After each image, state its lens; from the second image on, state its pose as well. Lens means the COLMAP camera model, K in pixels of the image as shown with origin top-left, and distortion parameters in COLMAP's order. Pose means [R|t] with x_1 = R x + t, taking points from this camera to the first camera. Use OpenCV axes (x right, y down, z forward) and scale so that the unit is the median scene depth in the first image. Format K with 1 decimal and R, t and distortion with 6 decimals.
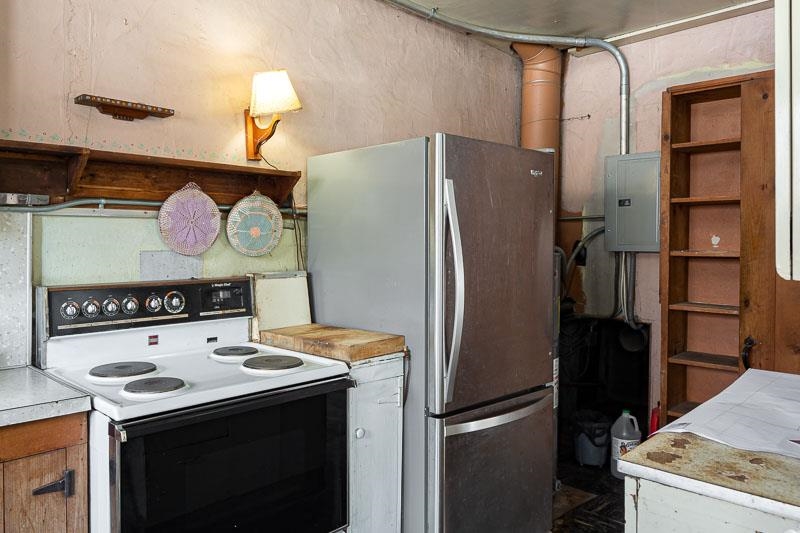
lens RADIAL K [[522.0, 0, 396.9], [0, 522.0, 266.7], [0, 0, 1]] dist [-0.004366, -0.001201]
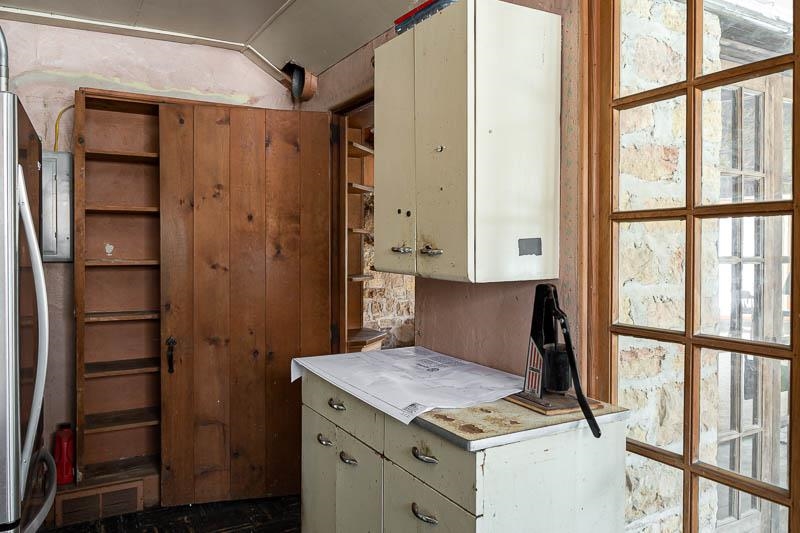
lens RADIAL K [[522.0, 0, 397.3], [0, 522.0, 265.0], [0, 0, 1]] dist [-0.004366, -0.001201]
pose [[0.398633, -0.031357, 0.916575, -0.710494], [0.046267, 0.998830, 0.014049, -0.056436], [-0.915943, 0.036807, 0.399617, 0.650495]]
